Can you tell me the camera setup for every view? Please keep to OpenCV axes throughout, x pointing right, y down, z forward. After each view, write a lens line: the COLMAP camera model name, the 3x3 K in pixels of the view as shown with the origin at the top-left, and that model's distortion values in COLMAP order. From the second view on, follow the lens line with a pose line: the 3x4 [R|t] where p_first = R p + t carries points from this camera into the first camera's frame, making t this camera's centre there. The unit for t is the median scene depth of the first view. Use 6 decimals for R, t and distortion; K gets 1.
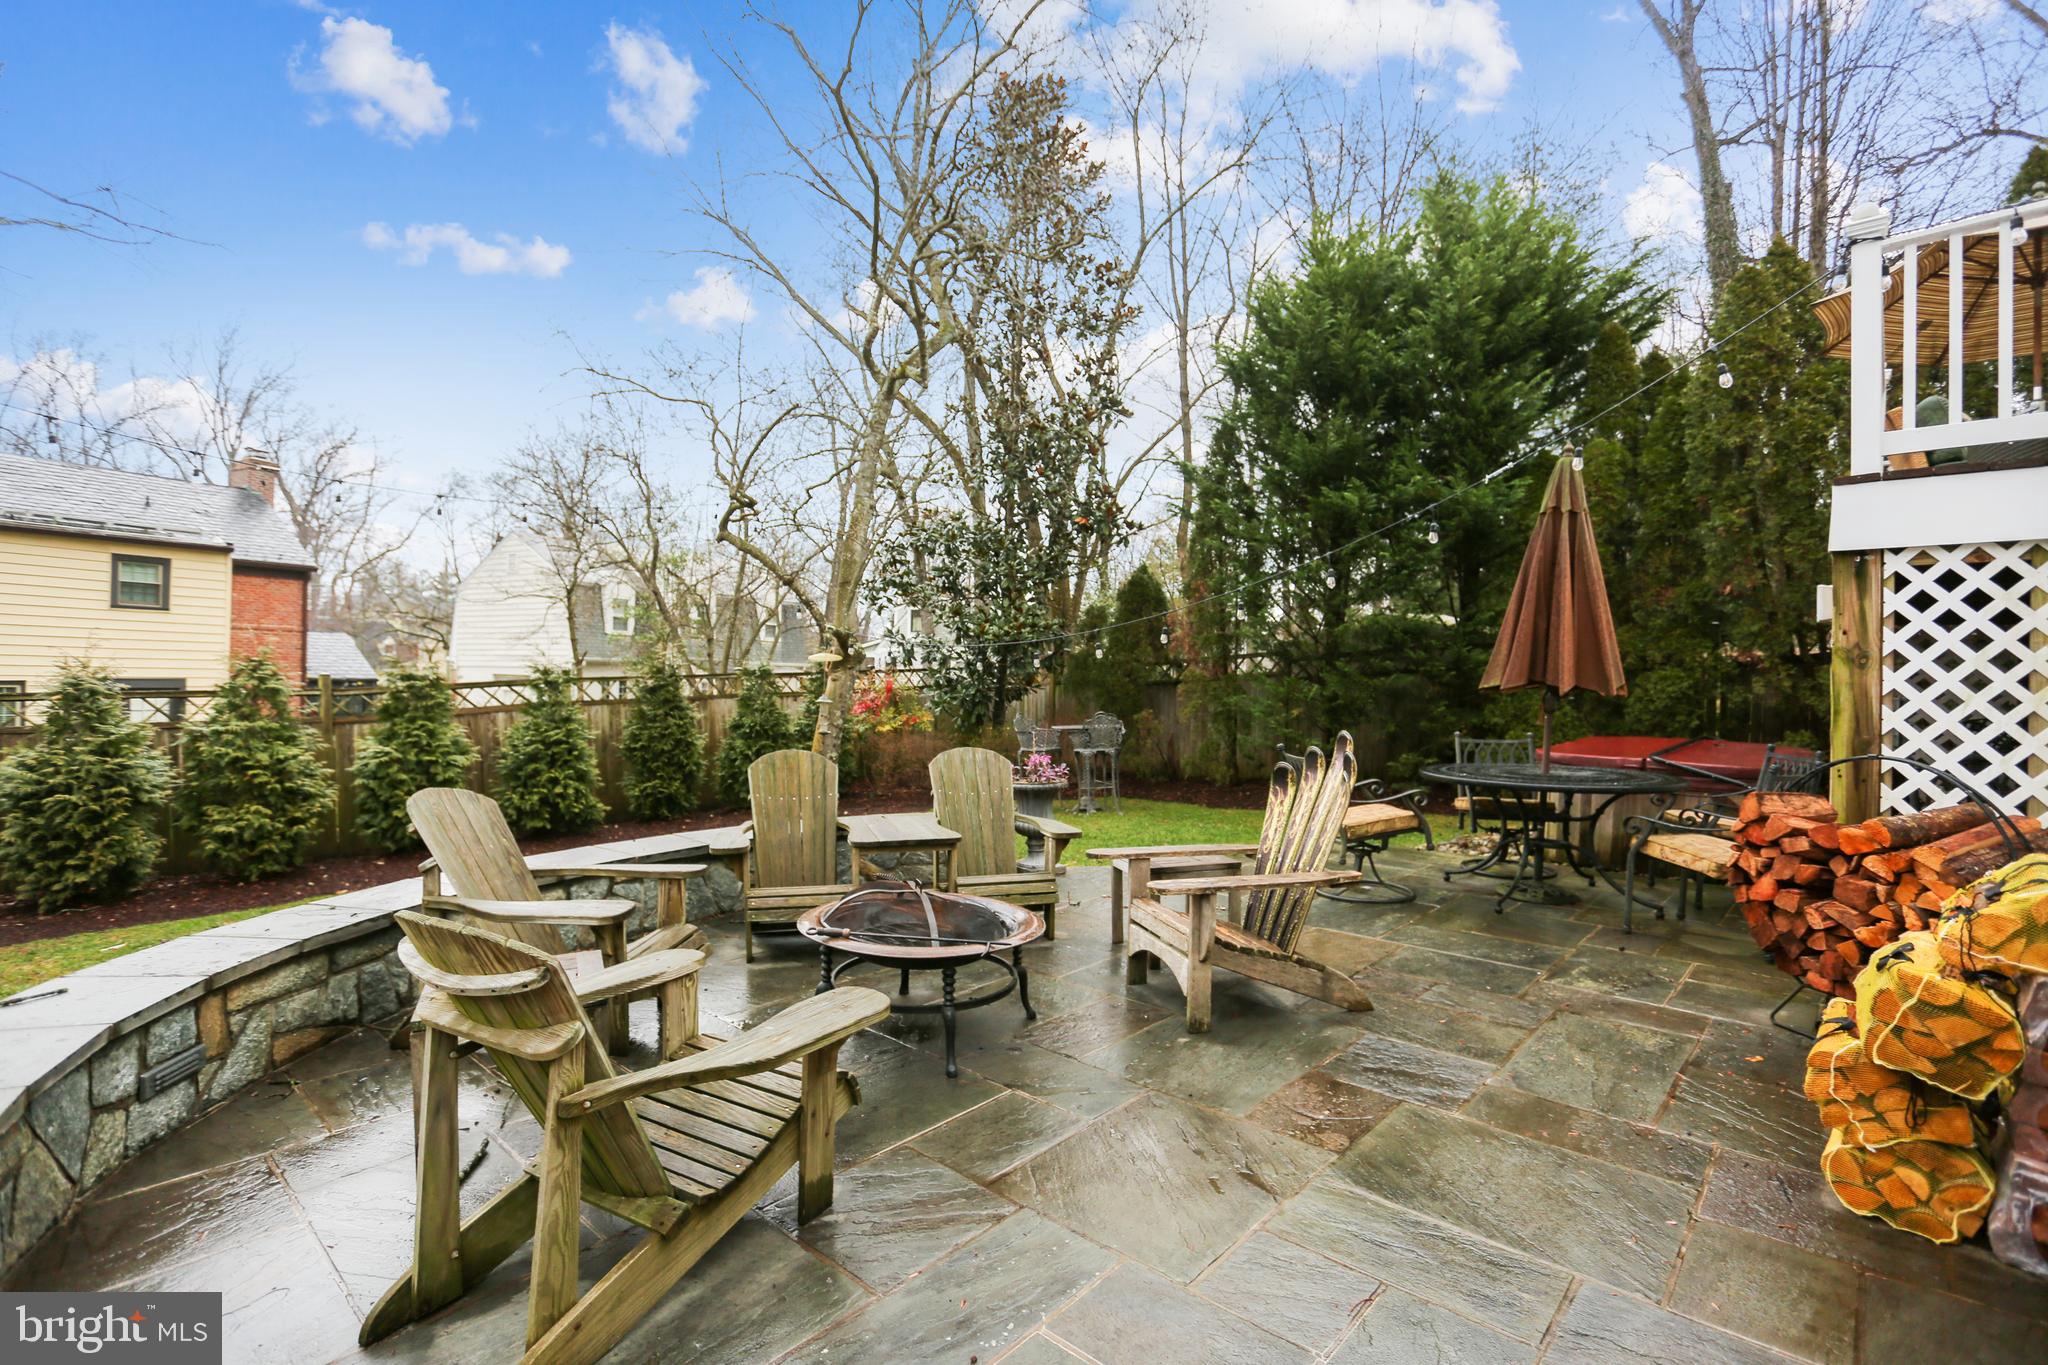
lens RADIAL K [[959.0, 0, 1029.2], [0, 959.0, 682.7], [0, 0, 1]] dist [-0.005610, 0.000522]
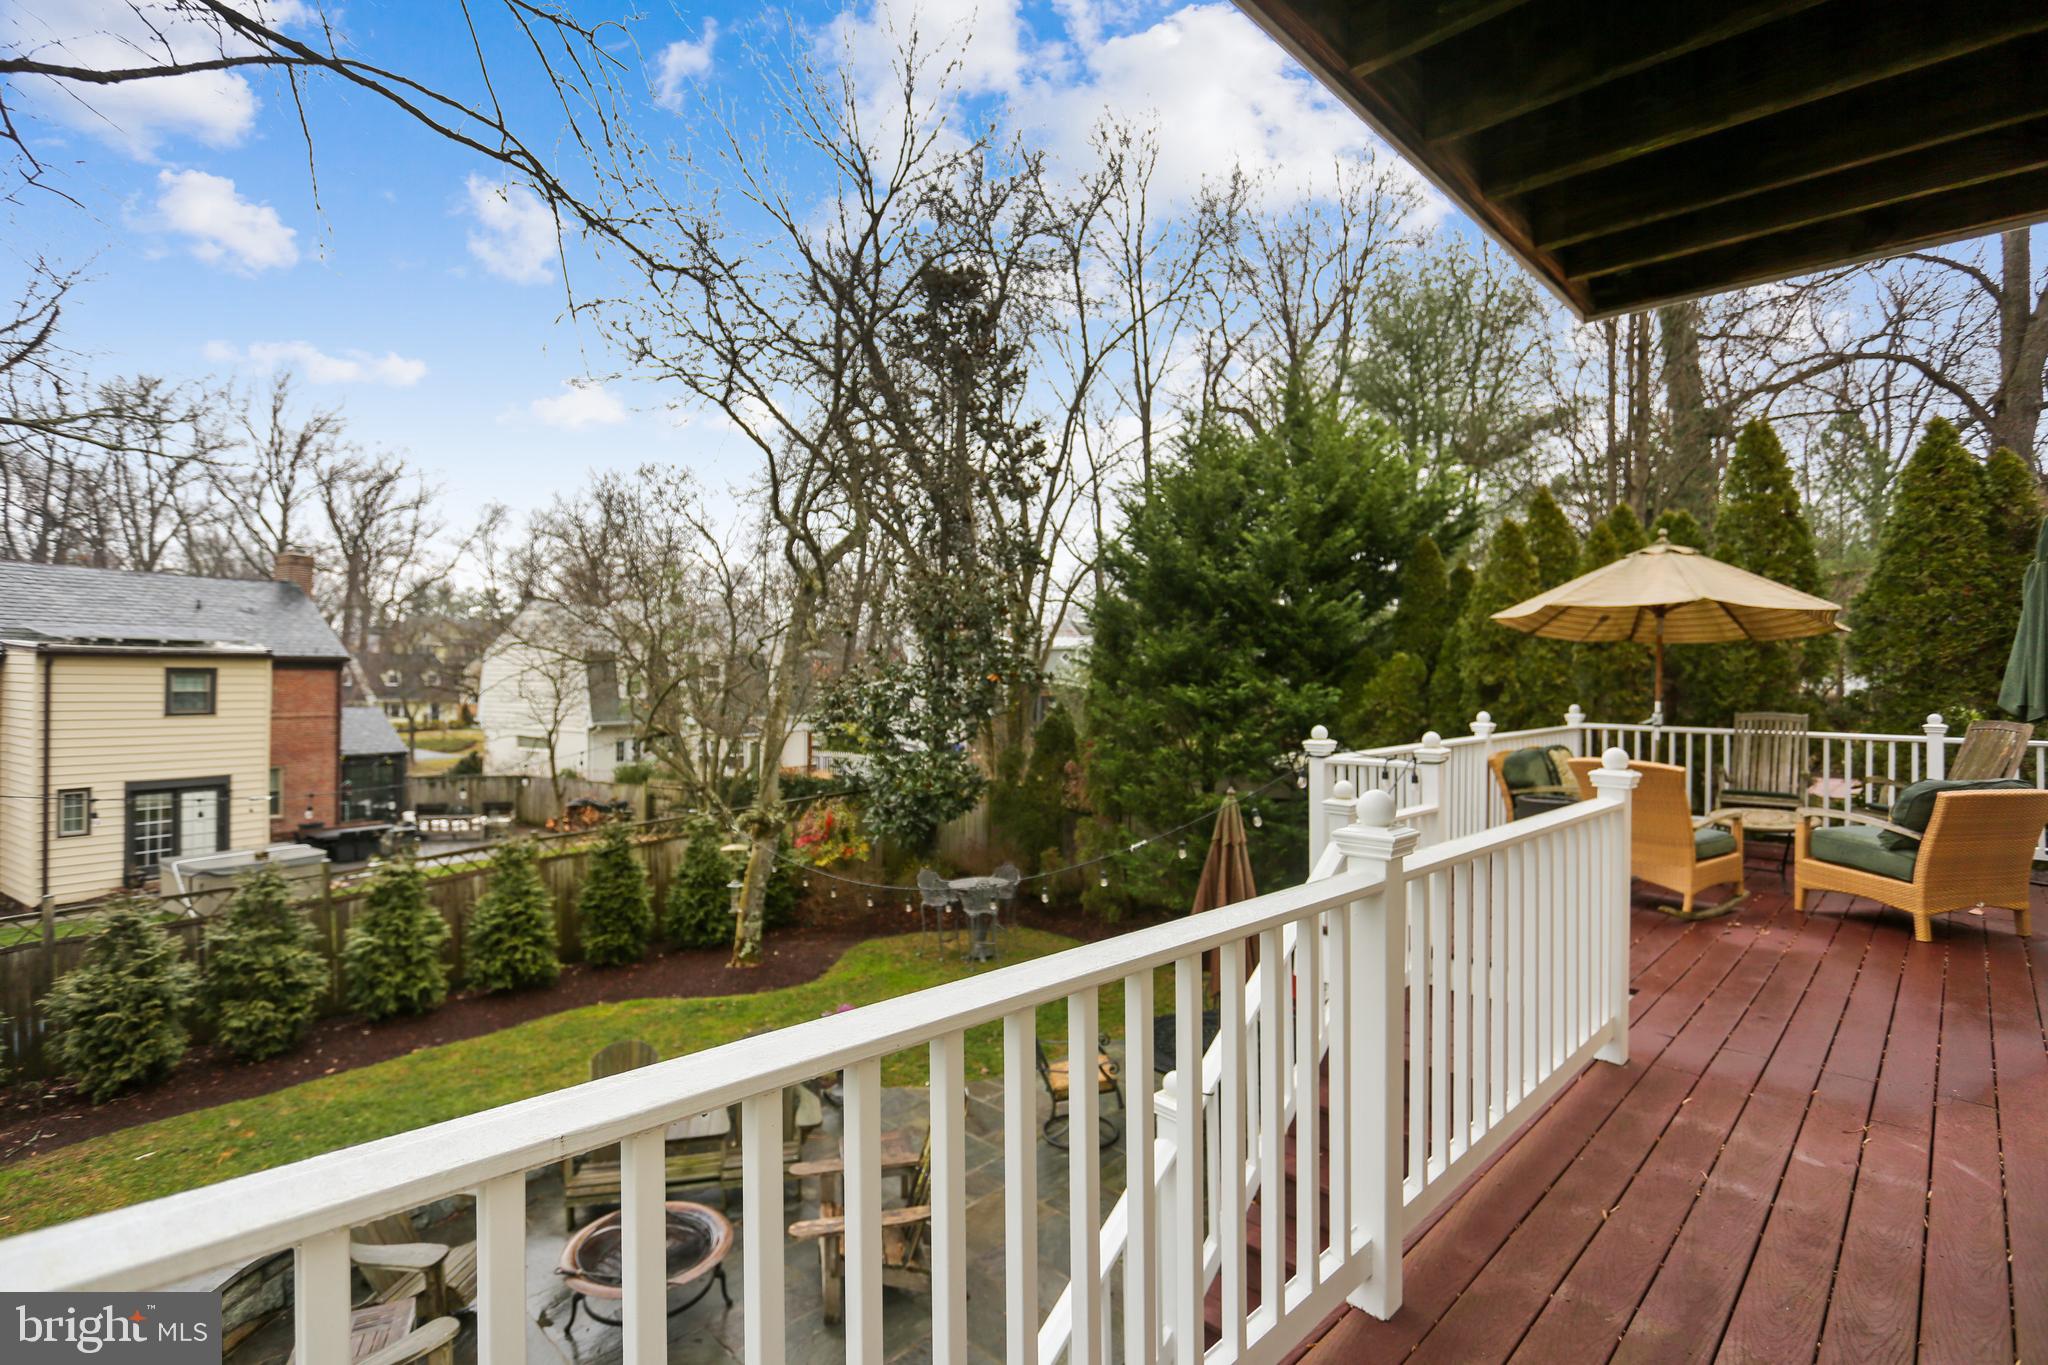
lens RADIAL K [[959.0, 0, 1029.4], [0, 959.0, 682.0], [0, 0, 1]] dist [-0.005610, 0.000522]
pose [[0.999268, -0.009417, -0.037079, 0.186813], [0.009174, 0.999935, -0.006719, -0.210471], [0.037140, 0.006374, 0.999290, -0.163025]]
